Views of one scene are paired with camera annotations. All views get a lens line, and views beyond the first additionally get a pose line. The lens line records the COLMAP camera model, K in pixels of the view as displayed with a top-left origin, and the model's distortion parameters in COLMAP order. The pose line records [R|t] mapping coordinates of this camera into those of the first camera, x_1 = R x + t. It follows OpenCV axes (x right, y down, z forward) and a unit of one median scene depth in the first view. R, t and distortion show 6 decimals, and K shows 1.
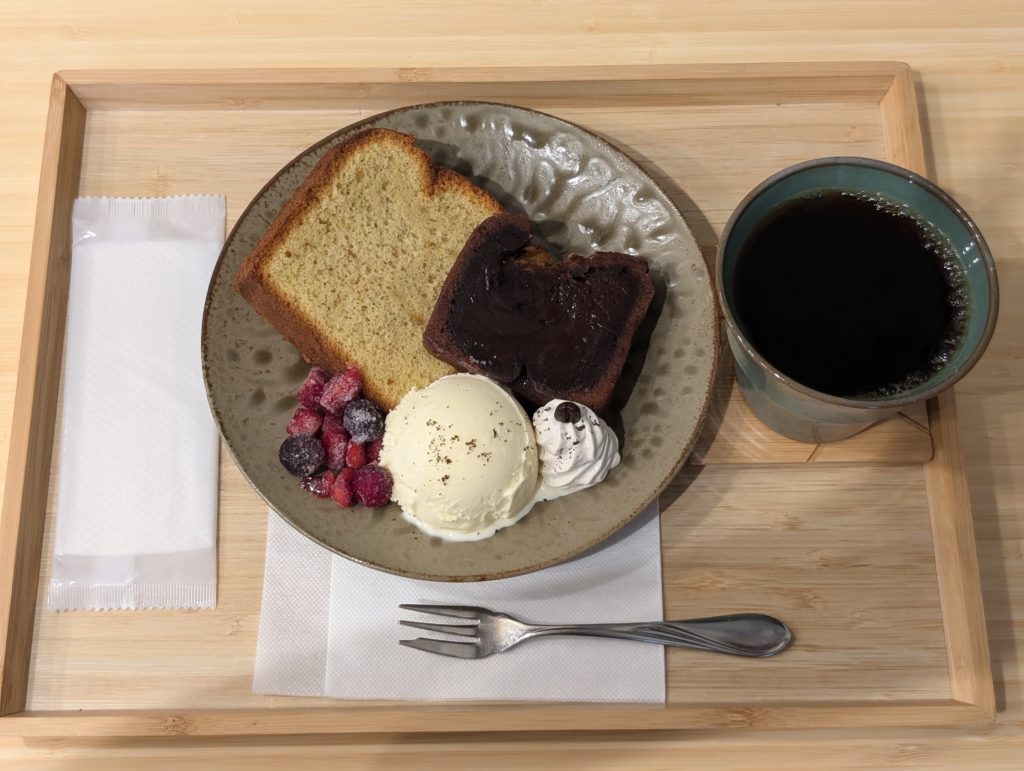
lens RADIAL K [[1504.0, 0, 512.0], [0, 1504.0, 385.5], [0, 0, 1]] dist [0.353409, -2.194429]
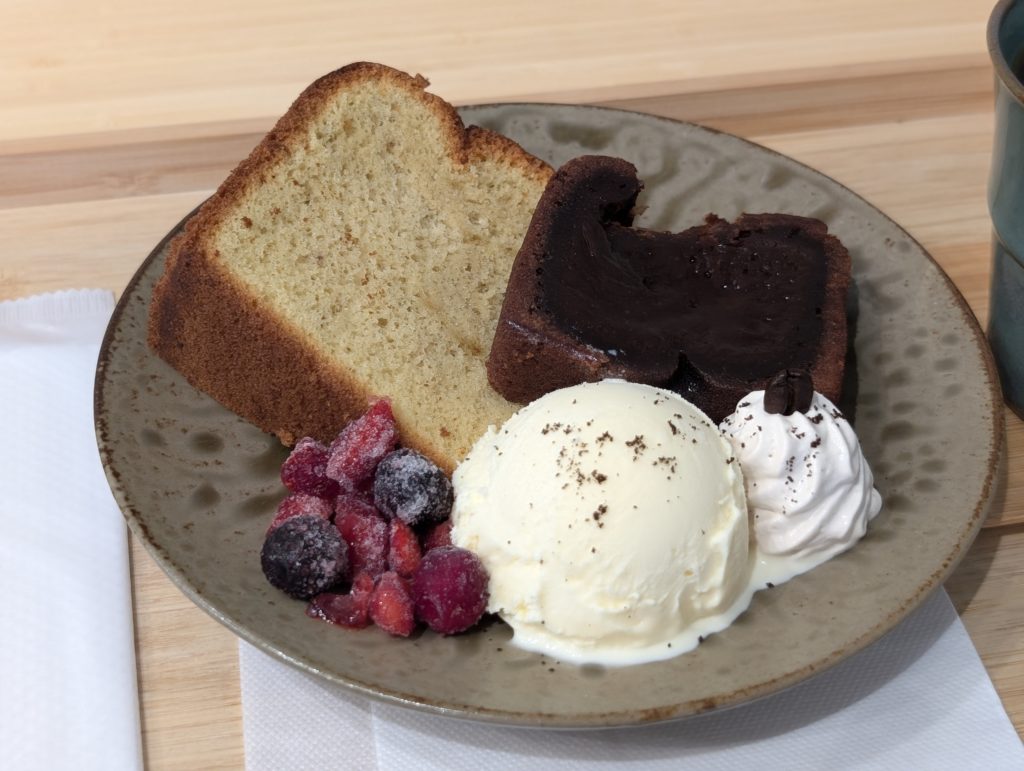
lens RADIAL K [[1504.0, 0, 512.0], [0, 1504.0, 385.5], [0, 0, 1]] dist [0.353409, -2.194429]
pose [[0.982470, -0.110349, 0.150253, -0.139286], [0.165950, 0.884898, -0.435220, 0.230640], [-0.084933, 0.452525, 0.887698, 0.497303]]
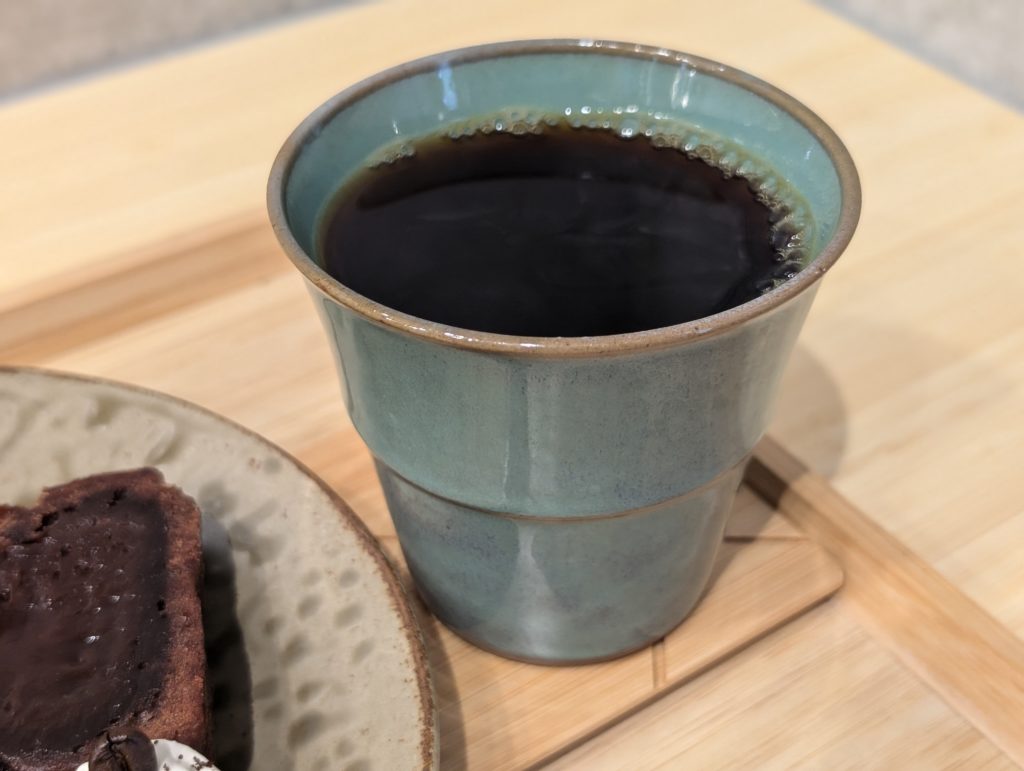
lens RADIAL K [[1504.0, 0, 512.0], [0, 1504.0, 385.5], [0, 0, 1]] dist [0.353409, -2.194429]
pose [[0.836095, -0.347471, 0.424510, -0.010916], [0.514142, 0.766202, -0.385477, 0.140699], [-0.191318, 0.540554, 0.819267, 0.585200]]
